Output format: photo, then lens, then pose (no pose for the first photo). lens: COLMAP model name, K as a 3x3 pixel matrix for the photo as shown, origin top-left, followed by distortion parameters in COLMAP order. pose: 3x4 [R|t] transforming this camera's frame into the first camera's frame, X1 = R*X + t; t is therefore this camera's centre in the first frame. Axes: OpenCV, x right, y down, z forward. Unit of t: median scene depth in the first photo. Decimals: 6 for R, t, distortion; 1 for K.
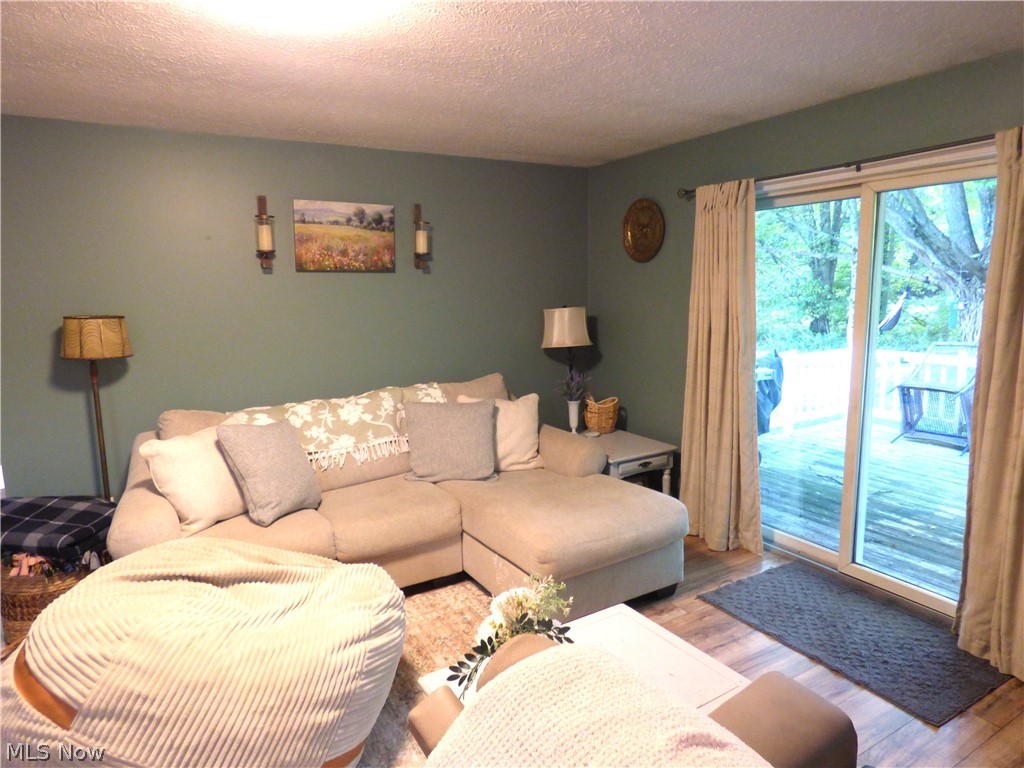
lens RADIAL K [[626.7, 0, 507.5], [0, 626.7, 384.0], [0, 0, 1]] dist [-0.005421, -0.012447]
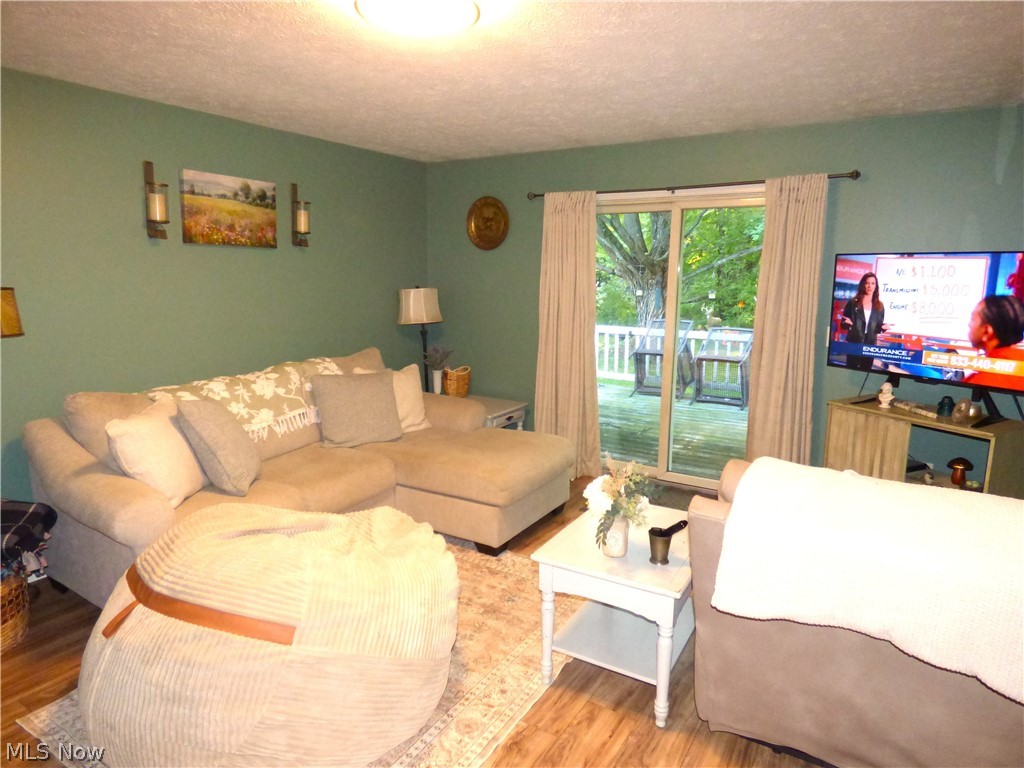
lens RADIAL K [[626.7, 0, 519.5], [0, 626.7, 381.4], [0, 0, 1]] dist [-0.005421, -0.012447]
pose [[0.882688, -0.052774, 0.466986, -0.334352], [0.044083, 0.998591, 0.029526, 0.022888], [-0.467887, -0.005476, 0.883772, -0.081103]]
